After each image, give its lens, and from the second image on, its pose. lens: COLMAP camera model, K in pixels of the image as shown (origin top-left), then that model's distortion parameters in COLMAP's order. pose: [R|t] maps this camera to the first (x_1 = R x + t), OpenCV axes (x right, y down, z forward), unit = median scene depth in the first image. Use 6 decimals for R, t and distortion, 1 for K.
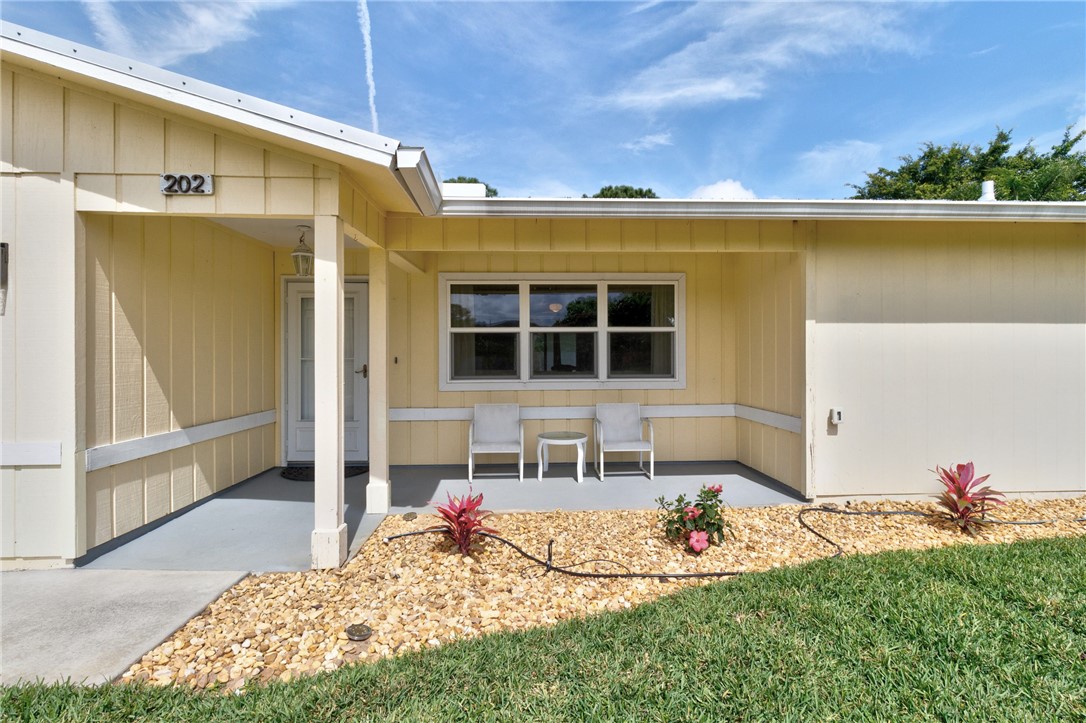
lens RADIAL K [[541.2, 0, 543.0], [0, 541.2, 361.5], [0, 0, 1]] dist [0.003104, 0.000080]
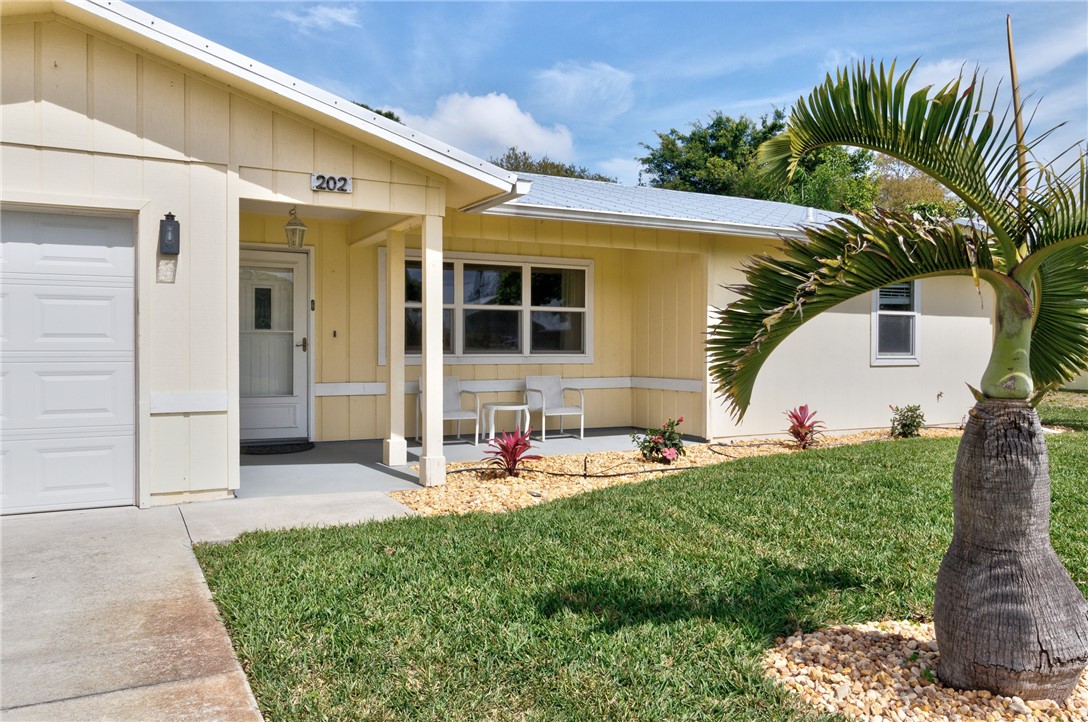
lens RADIAL K [[815.9, 0, 544.0], [0, 815.9, 361.0], [0, 0, 1]] dist [-0.006502, 0.002009]
pose [[0.907165, 0.000531, 0.420774, -0.600024], [-0.003056, 0.999981, 0.005326, 0.041291], [-0.420764, -0.006118, 0.907150, -0.541008]]
